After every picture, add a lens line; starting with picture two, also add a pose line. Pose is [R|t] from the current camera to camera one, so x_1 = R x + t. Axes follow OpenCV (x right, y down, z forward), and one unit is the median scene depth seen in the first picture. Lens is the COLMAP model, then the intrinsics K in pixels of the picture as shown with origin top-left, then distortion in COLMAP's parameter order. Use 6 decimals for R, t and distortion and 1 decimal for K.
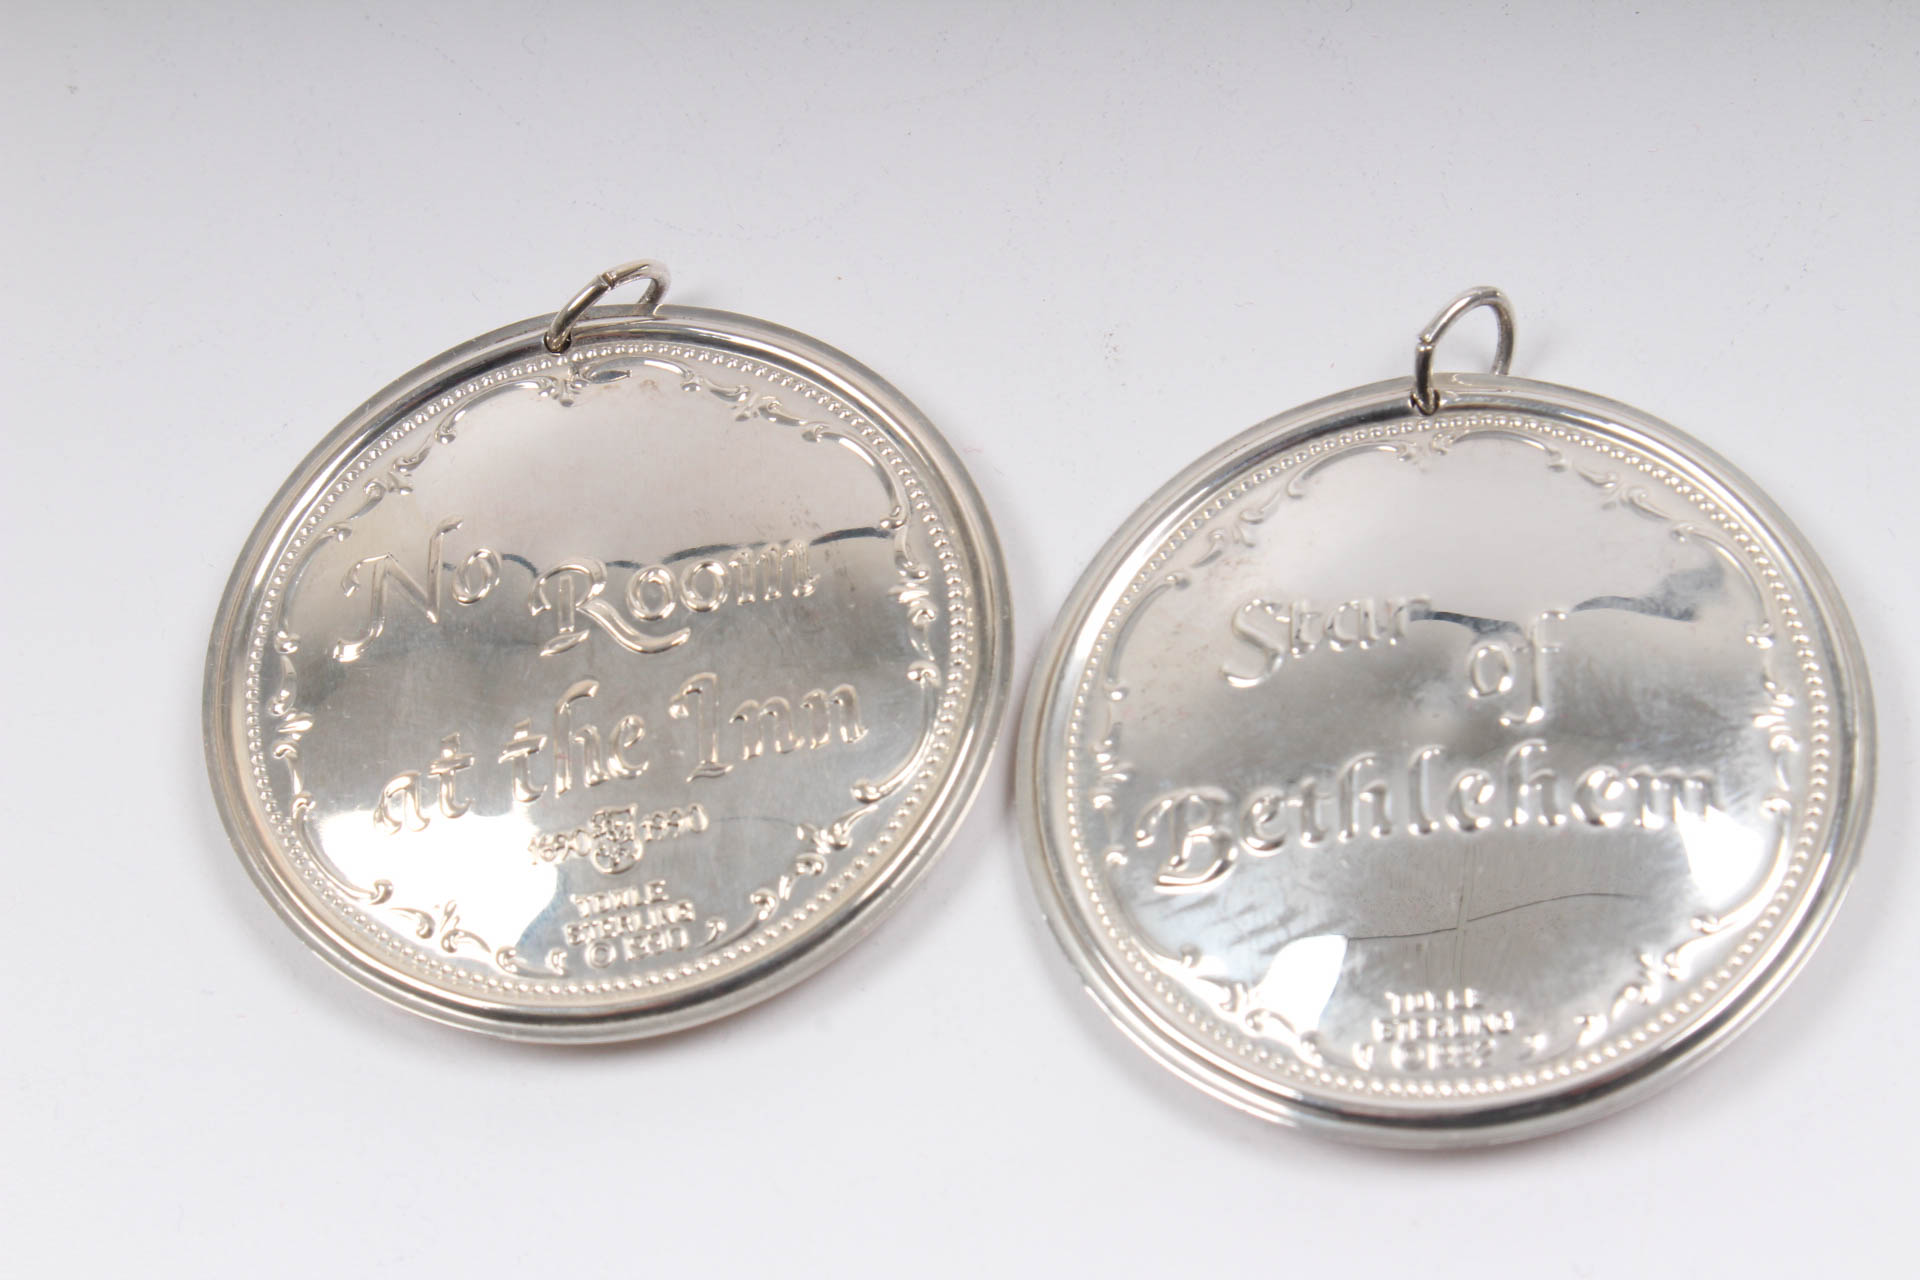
lens RADIAL K [[3167.1, 0, 959.9], [0, 3167.1, 639.1], [0, 0, 1]] dist [0.037571, 0.000000]
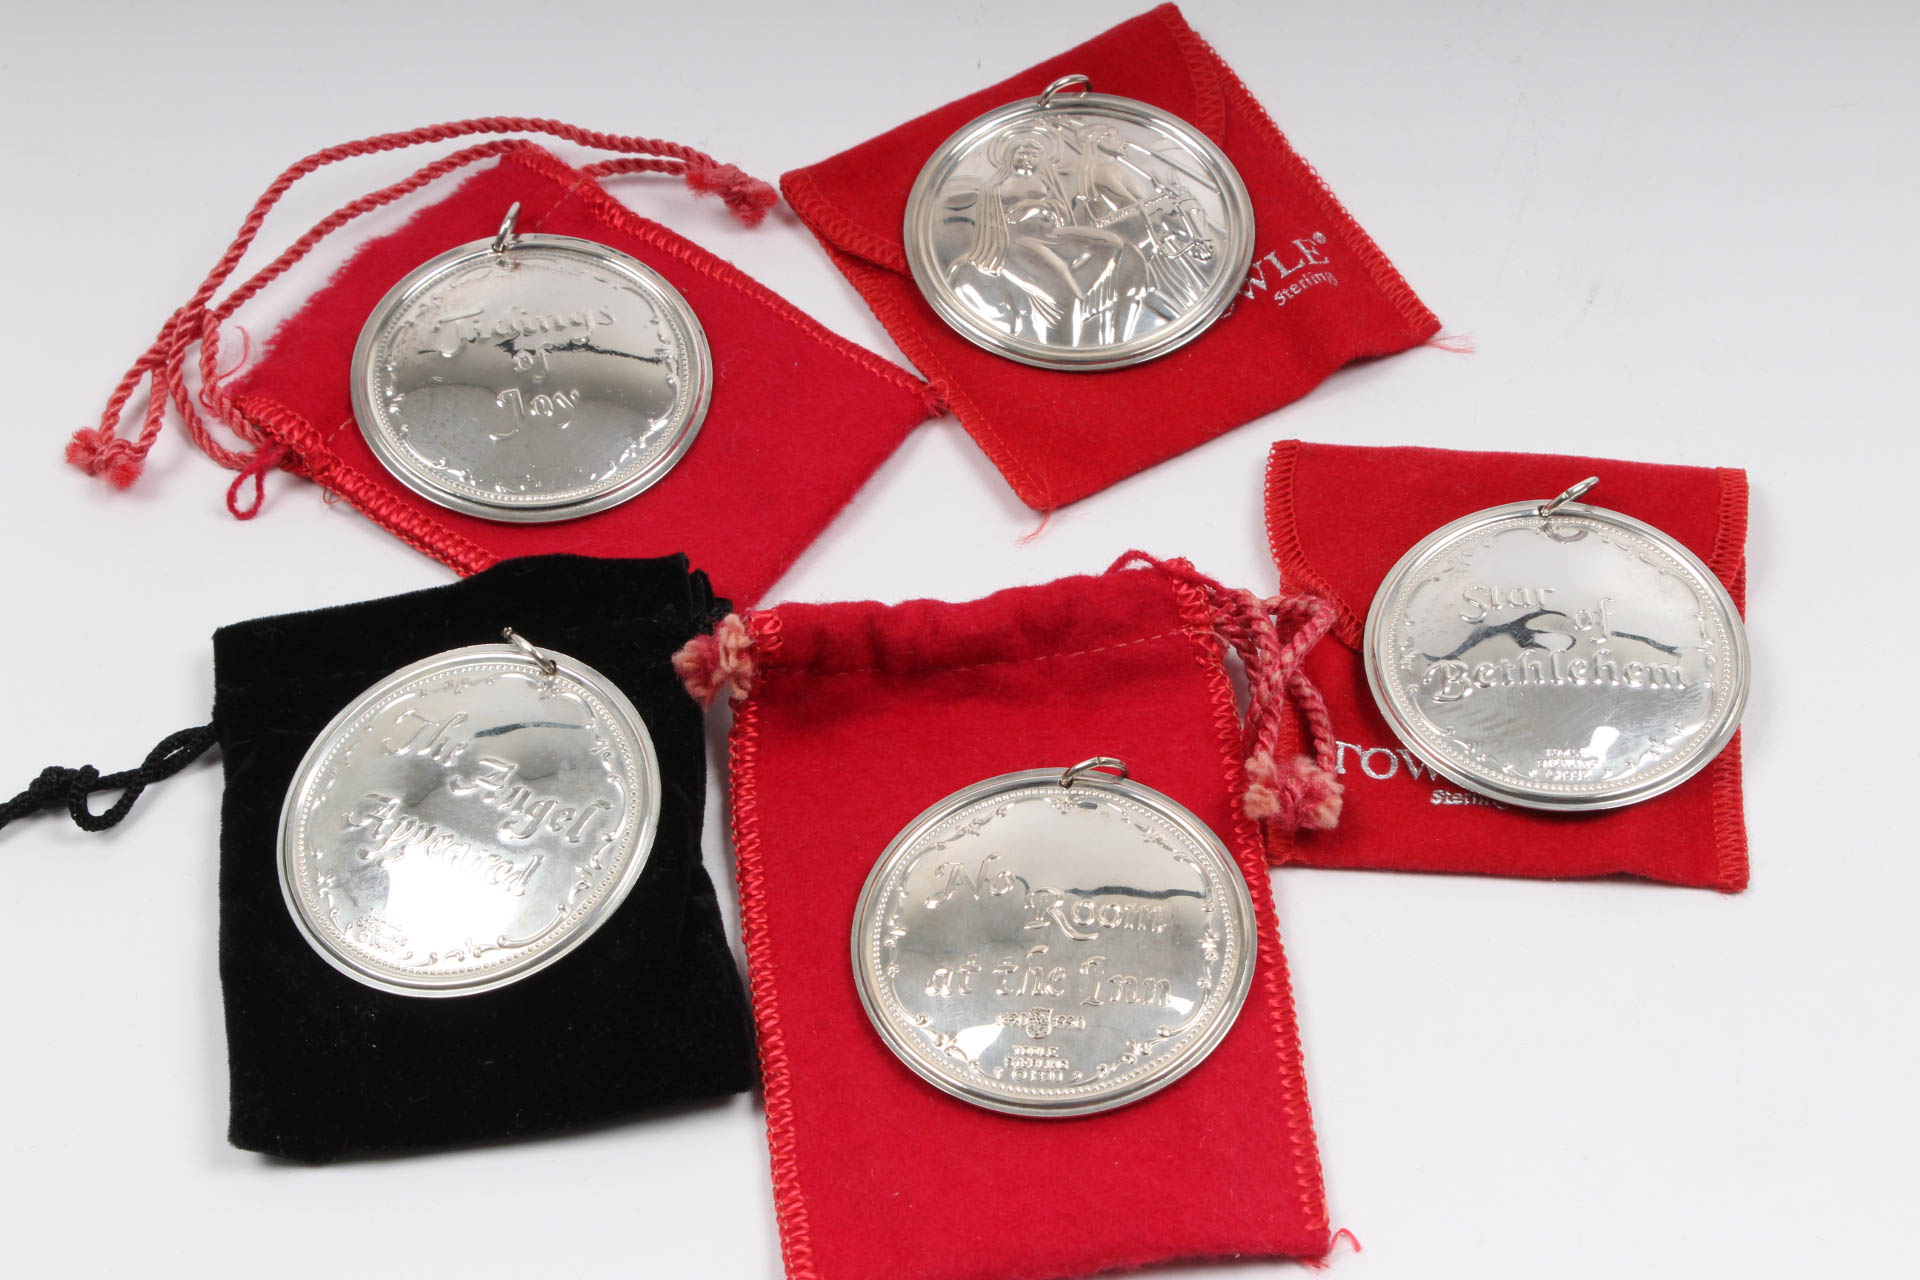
lens RADIAL K [[2547.6, 0, 960.7], [0, 2547.6, 640.1], [0, 0, 1]] dist [-0.018078, 0.000000]
pose [[0.962120, 0.239209, -0.130780, -0.001130], [-0.257247, 0.955408, -0.144979, 0.077441], [0.090268, 0.173130, 0.980754, -0.658589]]
